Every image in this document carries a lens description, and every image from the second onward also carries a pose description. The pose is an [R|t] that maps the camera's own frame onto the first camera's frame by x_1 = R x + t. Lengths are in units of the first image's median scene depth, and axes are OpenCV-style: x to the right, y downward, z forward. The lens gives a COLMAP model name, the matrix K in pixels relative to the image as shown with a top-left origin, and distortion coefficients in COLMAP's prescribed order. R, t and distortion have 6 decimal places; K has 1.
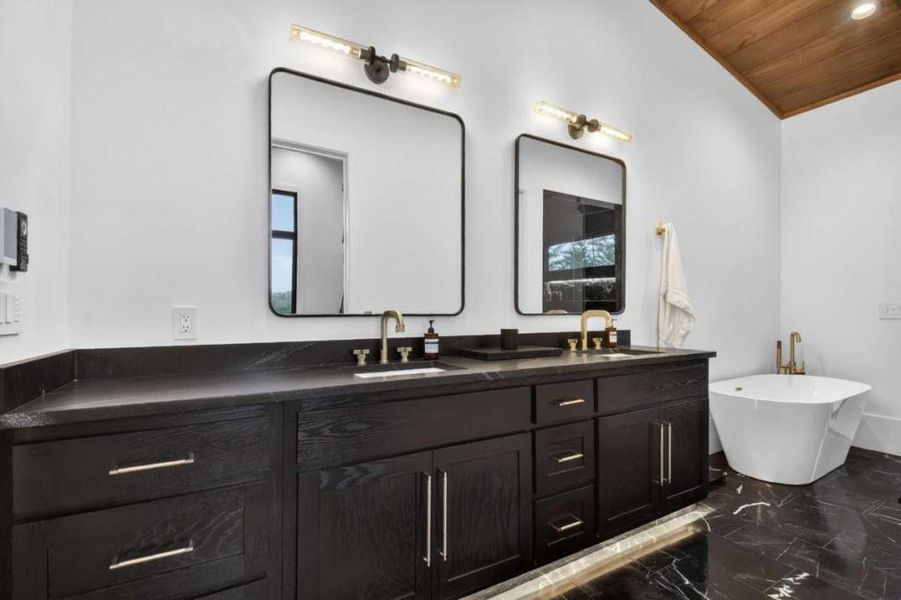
lens RADIAL K [[417.2, 0, 450.0], [0, 417.2, 306.4], [0, 0, 1]] dist [0.026850, -0.020452]
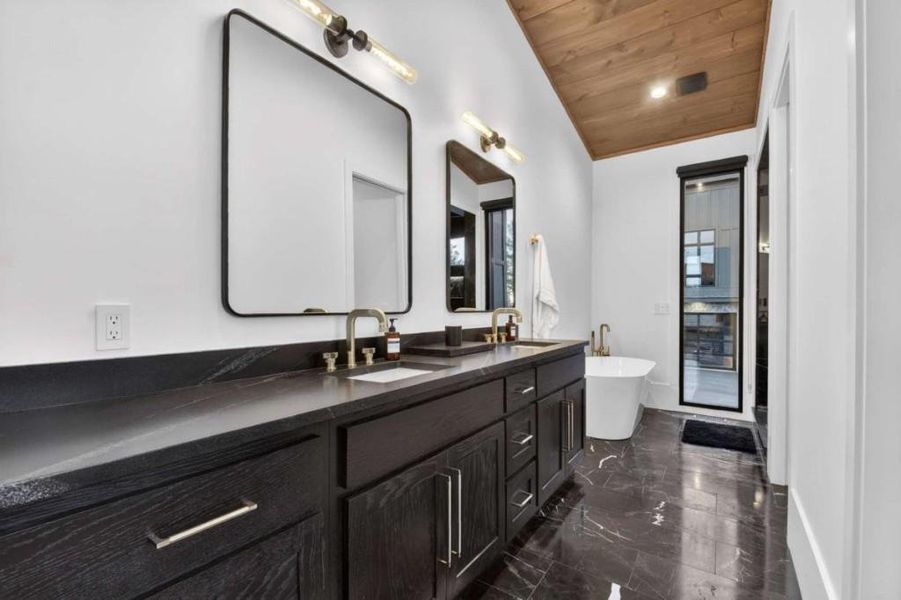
lens RADIAL K [[408.6, 0, 451.1], [0, 408.6, 305.5], [0, 0, 1]] dist [0.031388, -0.025546]
pose [[0.901291, 0.002883, 0.433204, -0.331689], [-0.005463, 0.999974, 0.004712, -0.002652], [-0.433179, -0.006614, 0.901284, 0.089794]]
